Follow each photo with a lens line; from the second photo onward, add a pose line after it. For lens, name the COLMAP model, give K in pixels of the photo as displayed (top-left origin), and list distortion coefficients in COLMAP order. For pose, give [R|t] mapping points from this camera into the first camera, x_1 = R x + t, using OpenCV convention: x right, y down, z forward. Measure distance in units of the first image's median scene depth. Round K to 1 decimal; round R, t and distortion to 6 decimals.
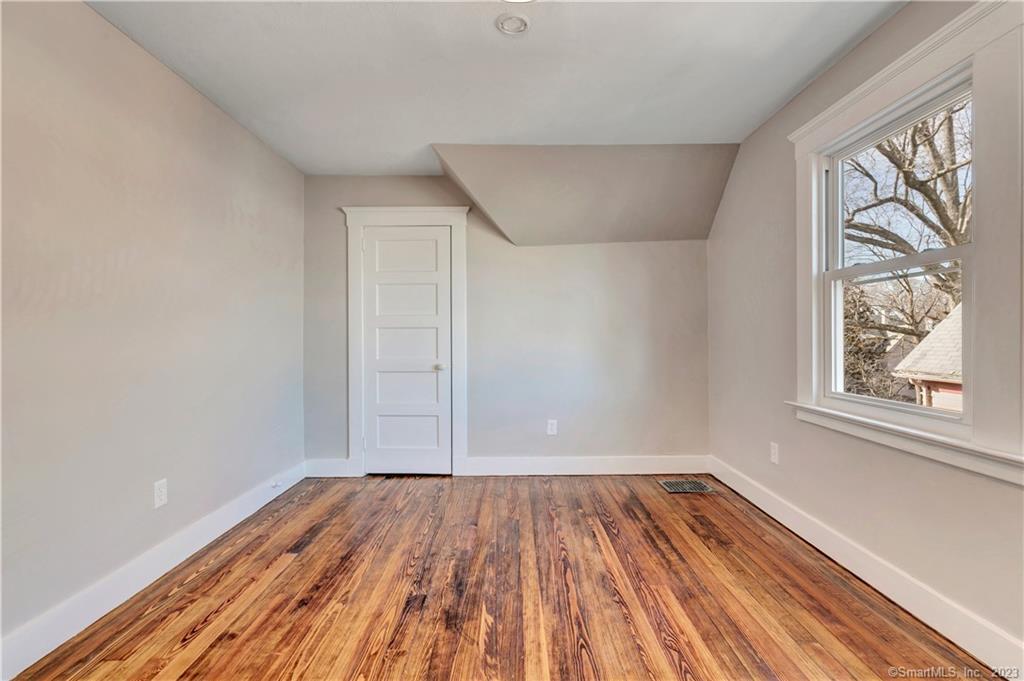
lens RADIAL K [[457.2, 0, 510.8], [0, 457.2, 335.9], [0, 0, 1]] dist [0.003564, 0.000087]
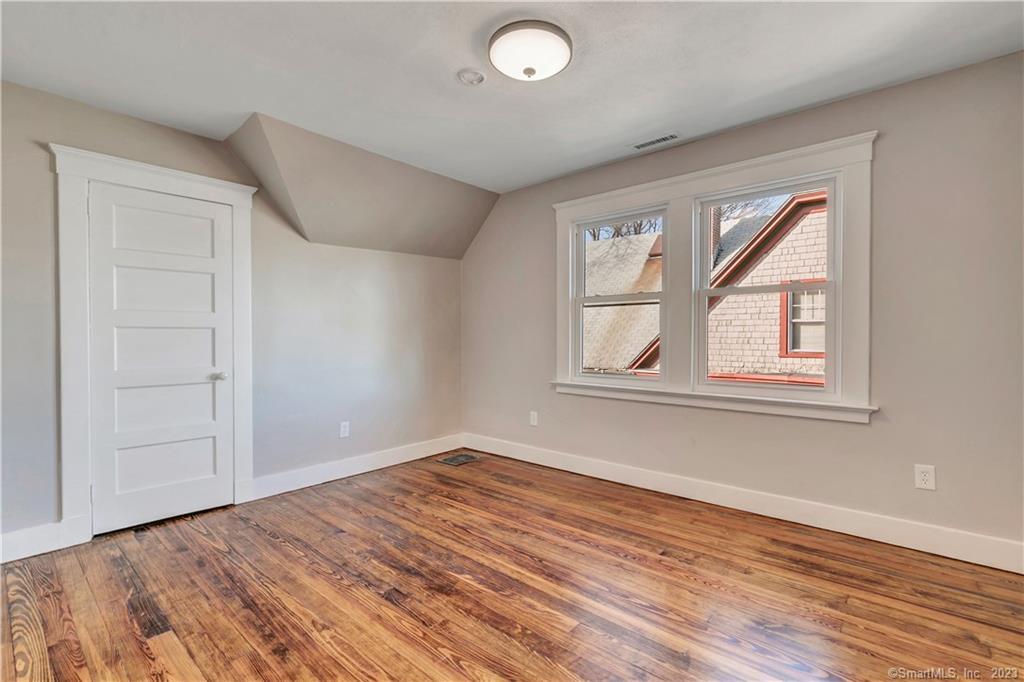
lens RADIAL K [[464.1, 0, 510.1], [0, 464.1, 342.4], [0, 0, 1]] dist [0.002257, 0.000226]
pose [[0.670889, -0.009008, 0.741503, -0.655959], [0.001224, 0.999938, 0.011040, -0.000878], [-0.741557, -0.006499, 0.670858, 0.086473]]
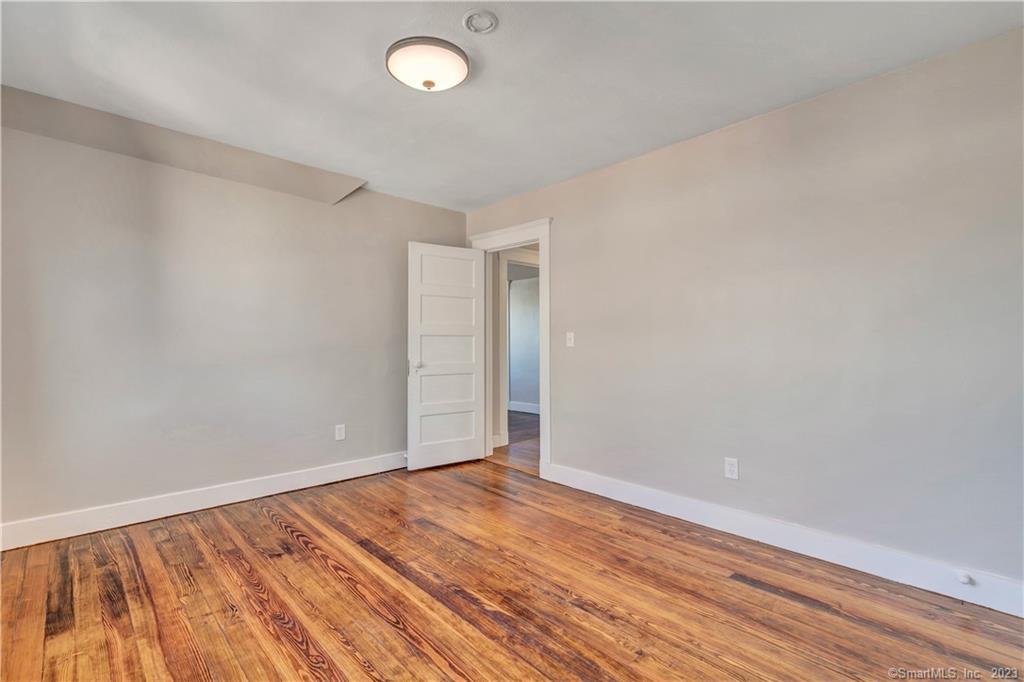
lens RADIAL K [[477.3, 0, 519.9], [0, 477.3, 340.5], [0, 0, 1]] dist [0.000986, 0.000148]
pose [[-0.721571, -0.002151, -0.692338, 0.518381], [0.002286, 0.999982, -0.005490, -0.001043], [0.692337, -0.005544, -0.721553, 1.420672]]
